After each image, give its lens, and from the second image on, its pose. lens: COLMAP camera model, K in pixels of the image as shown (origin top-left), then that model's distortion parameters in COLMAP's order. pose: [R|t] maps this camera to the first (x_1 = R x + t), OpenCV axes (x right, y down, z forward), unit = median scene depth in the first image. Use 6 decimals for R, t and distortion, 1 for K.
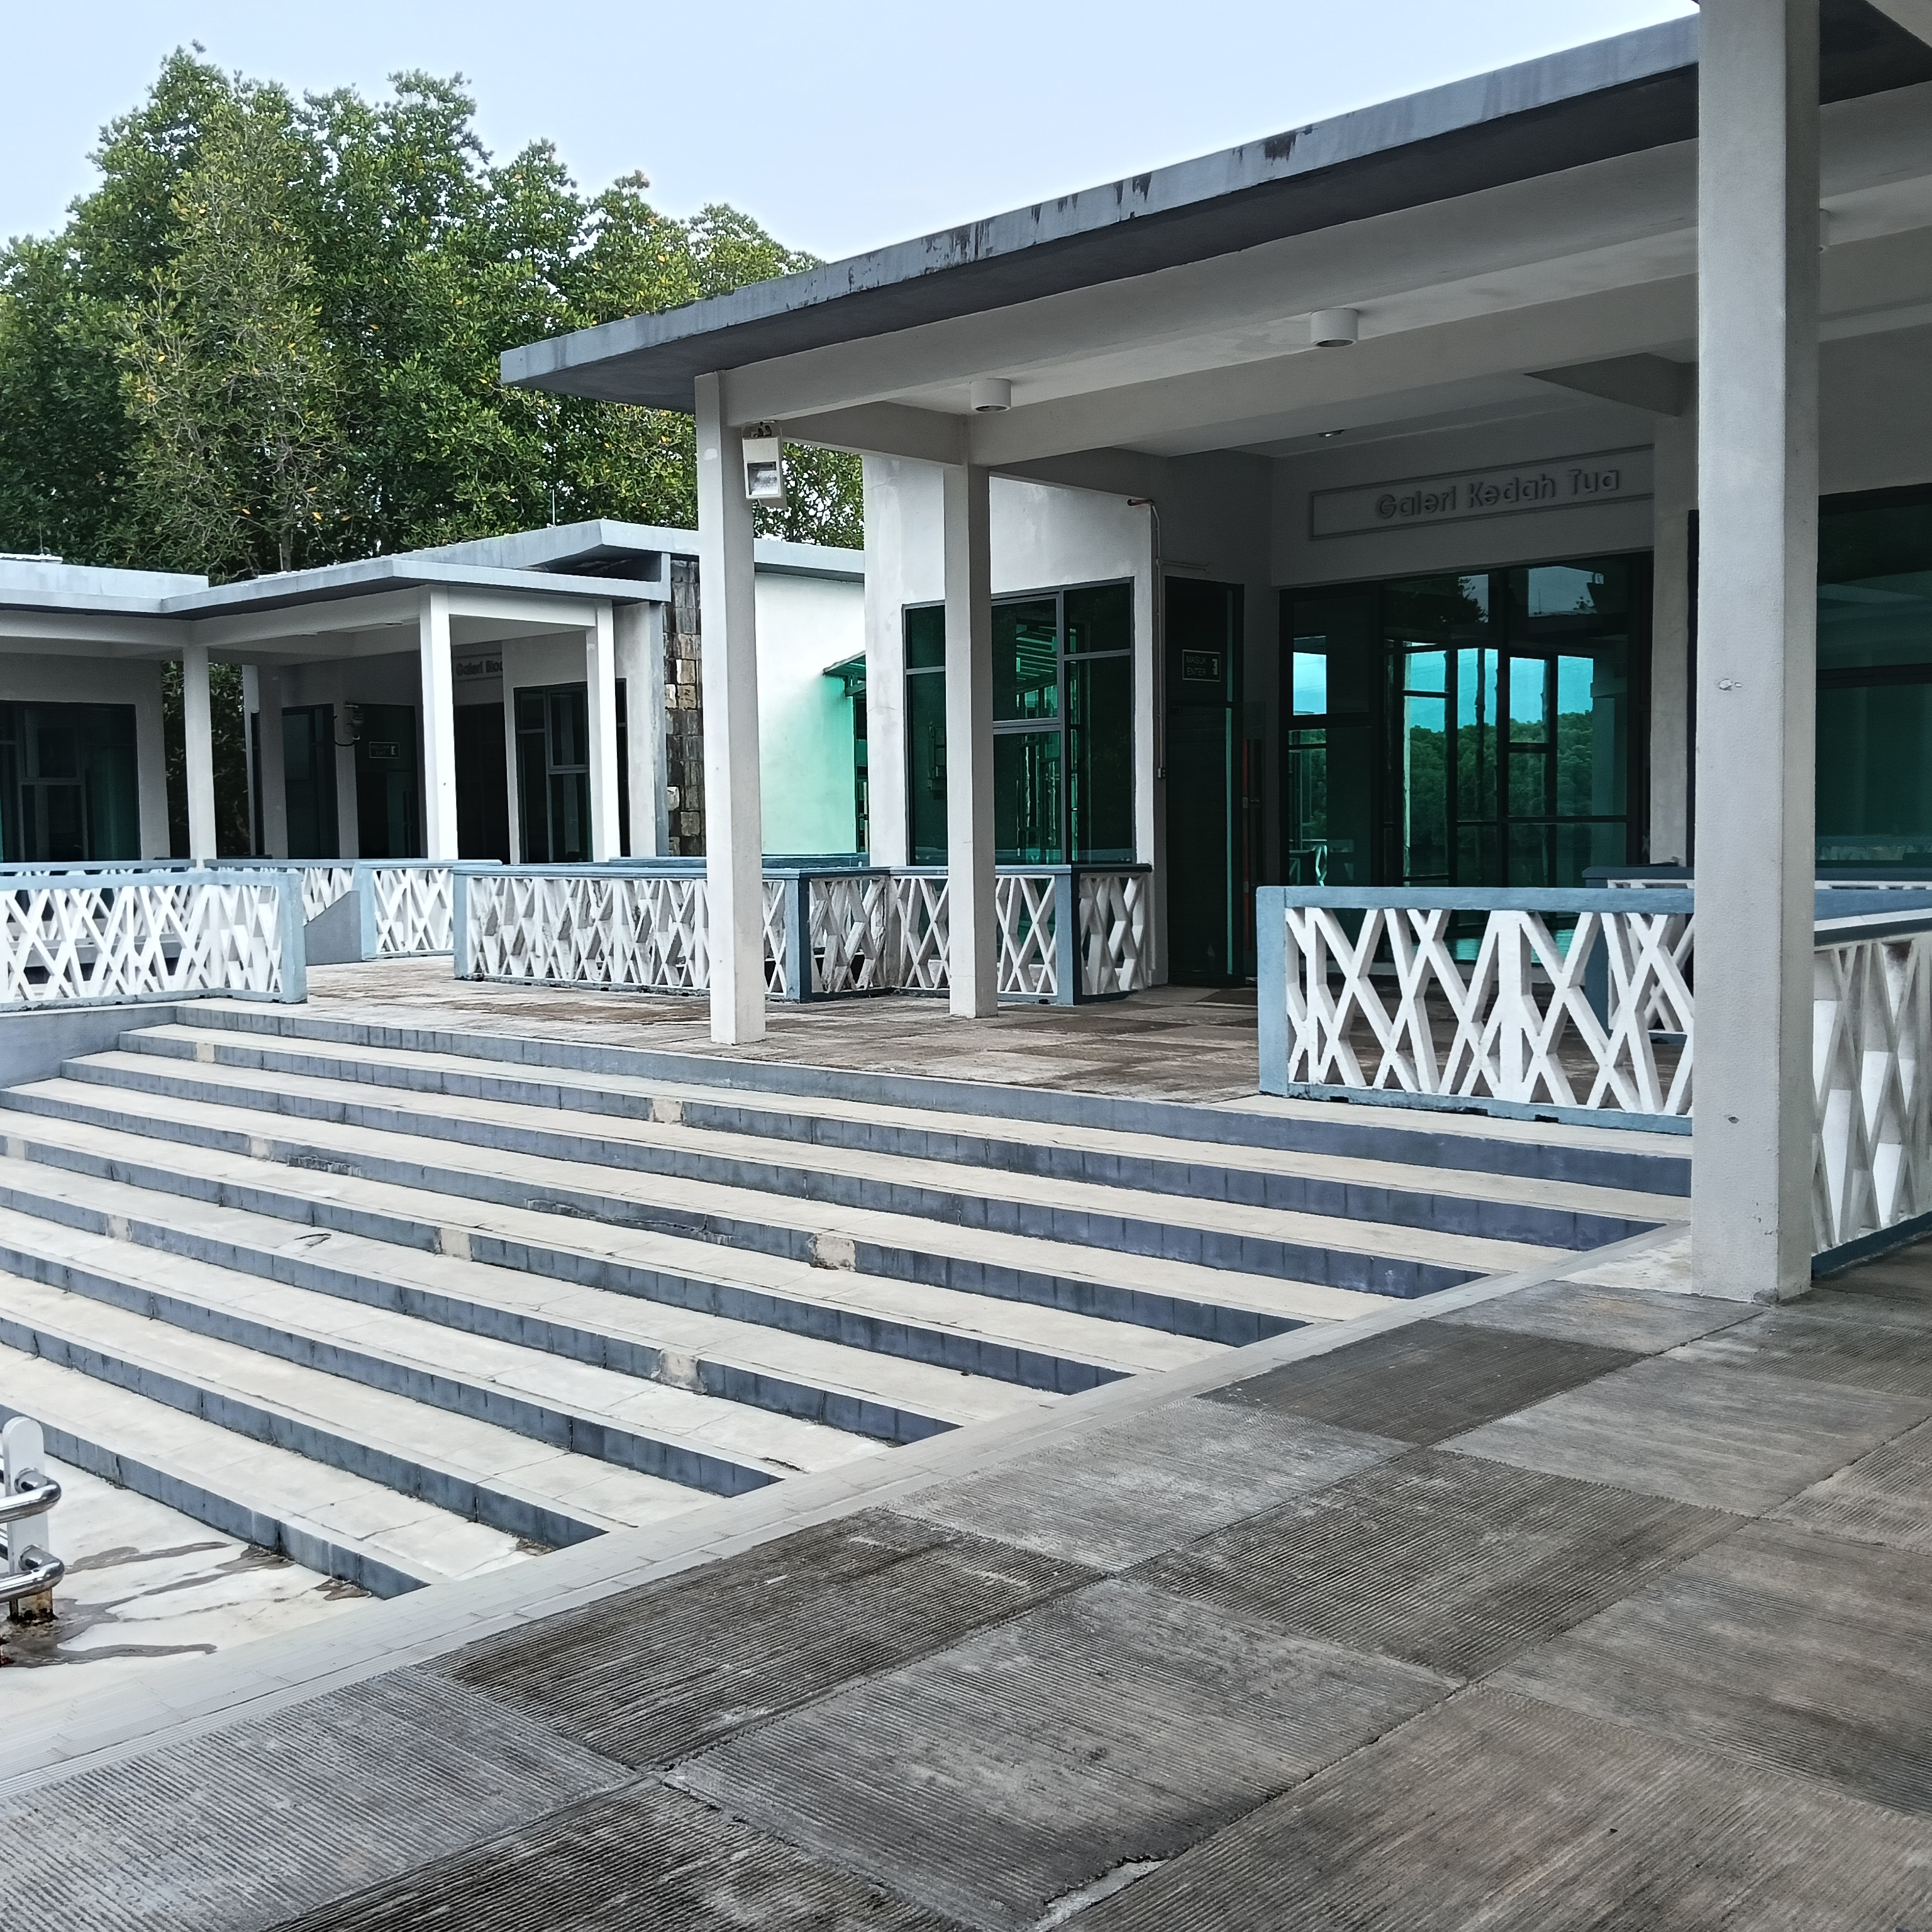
lens RADIAL K [[1975.4, 0, 961.9], [0, 1975.4, 934.4], [0, 0, 1]] dist [0.001250, -0.038207]
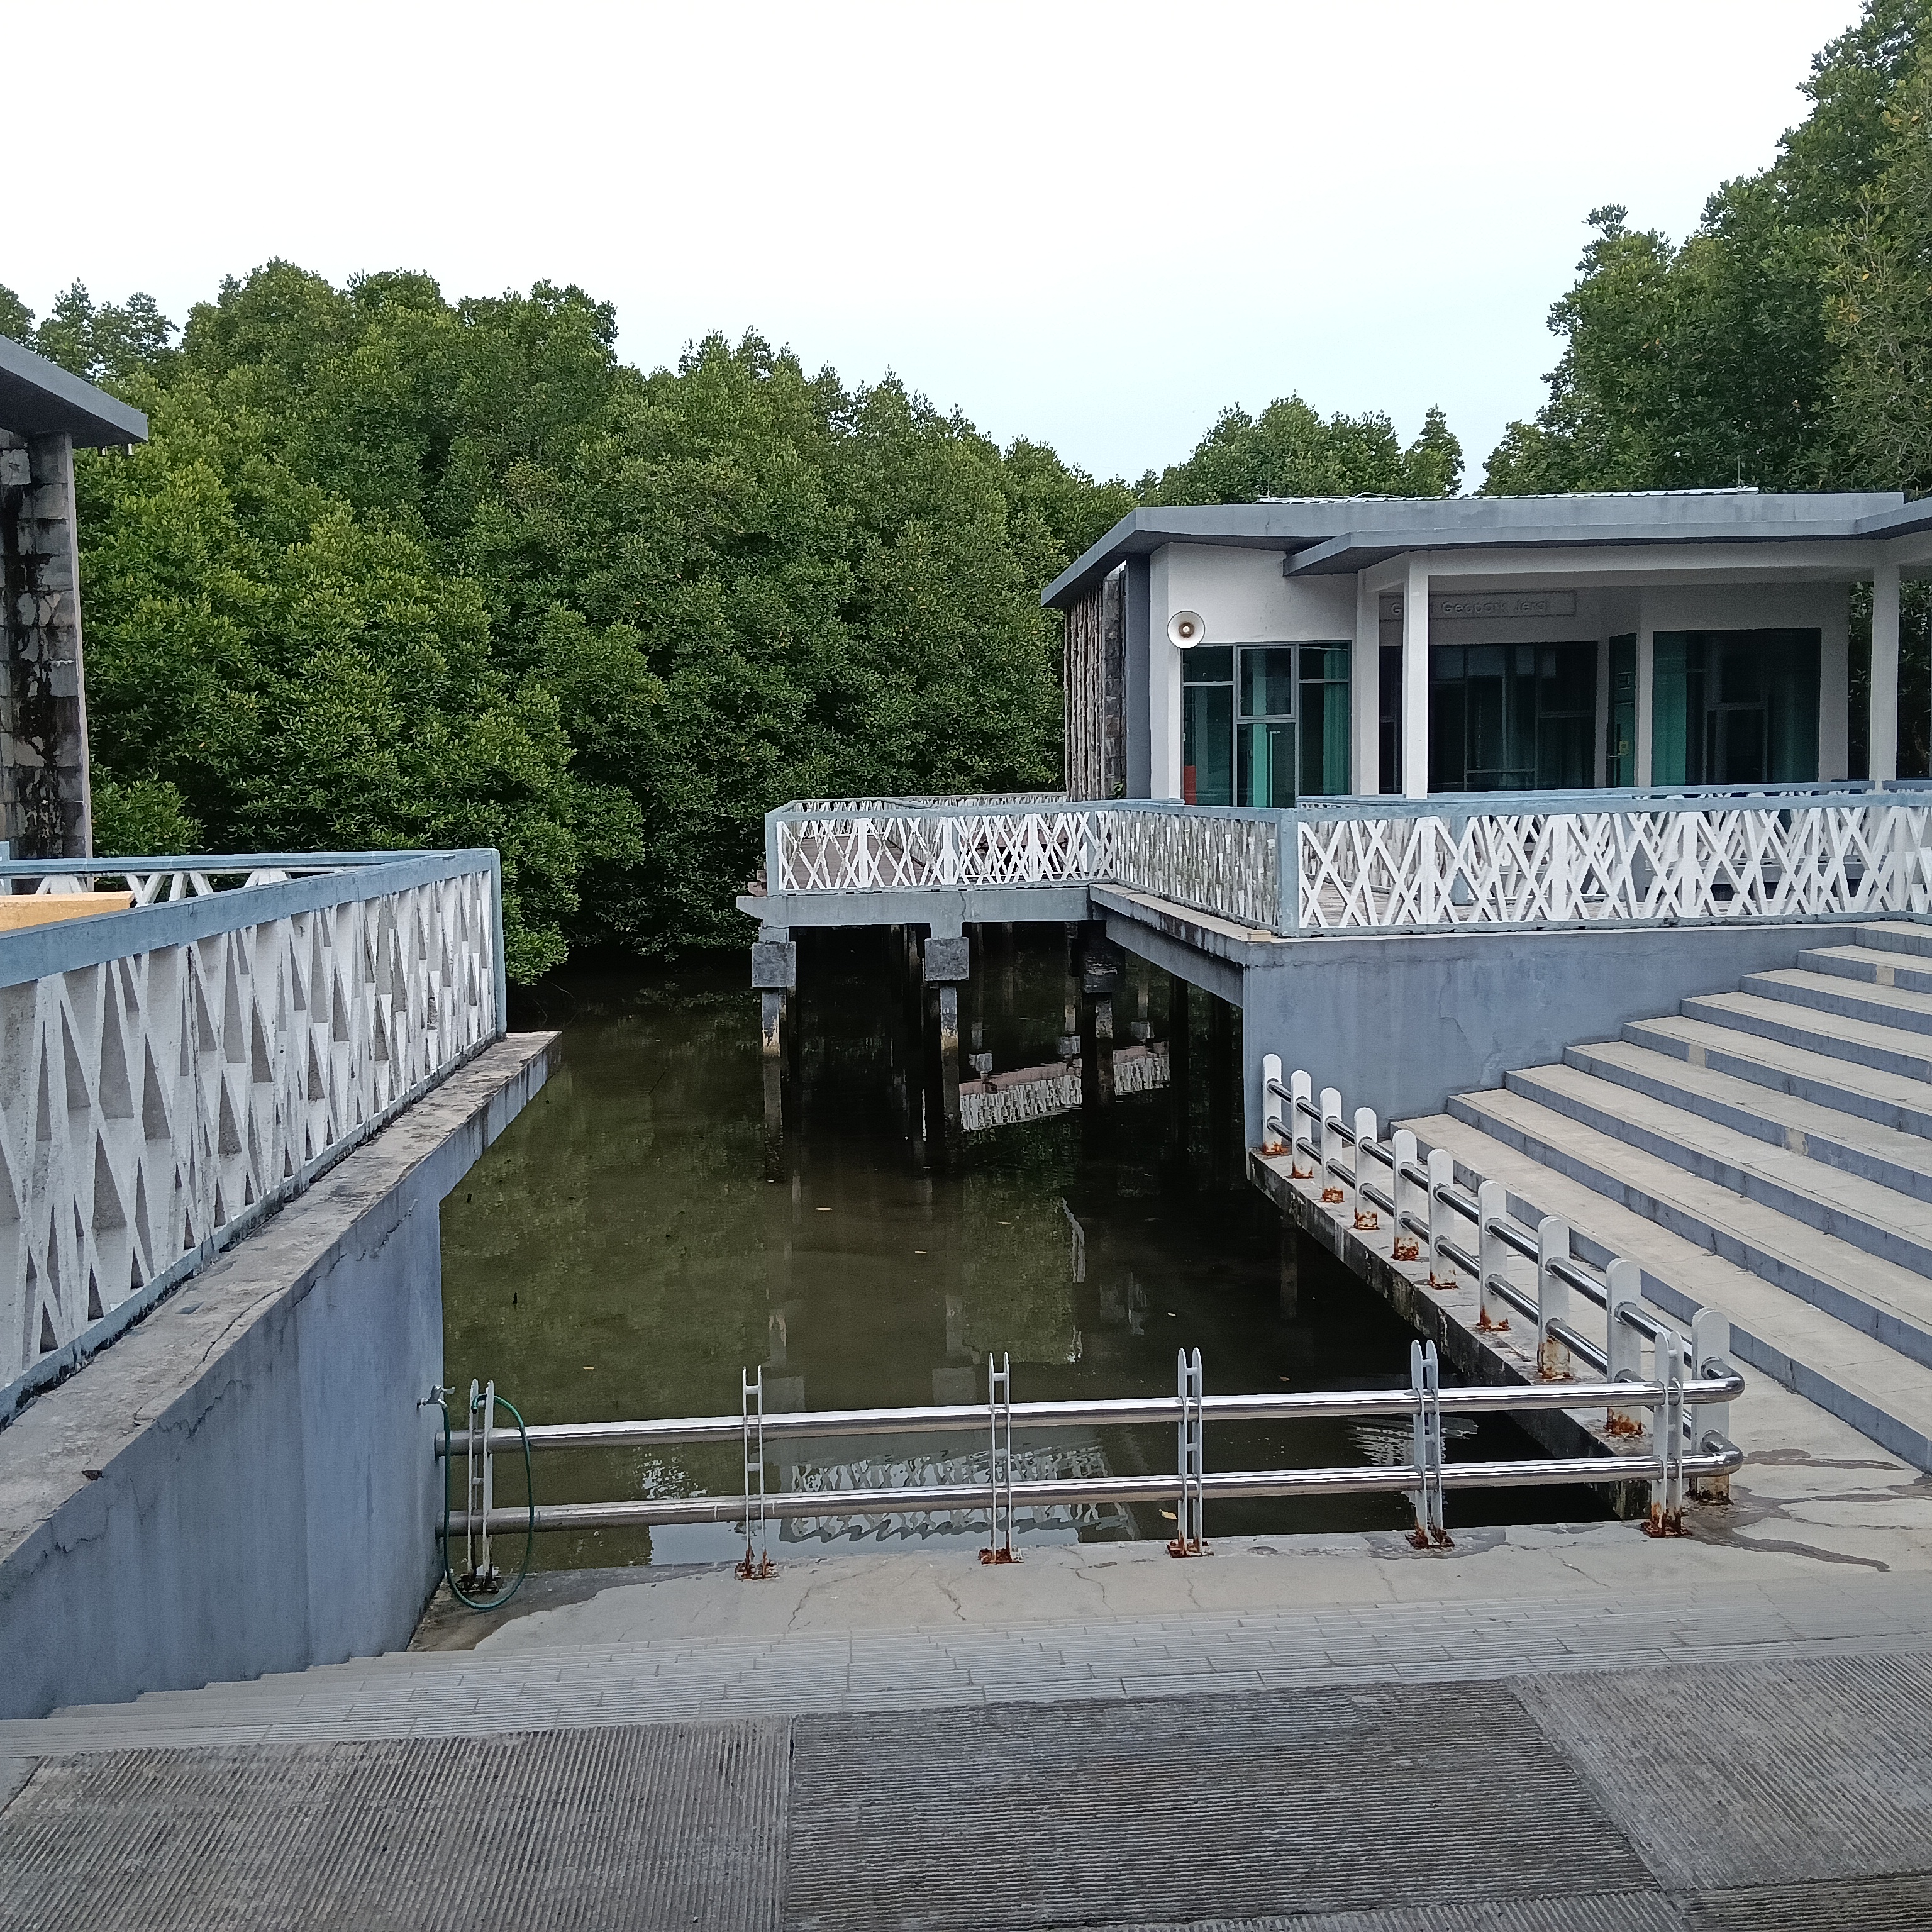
lens RADIAL K [[1975.4, 0, 961.9], [0, 1975.4, 934.4], [0, 0, 1]] dist [0.001250, -0.038207]
pose [[0.758840, 0.043760, -0.649806, -0.092983], [-0.019790, 0.998829, 0.044154, 0.004639], [0.650977, -0.020647, 0.758817, -0.058193]]
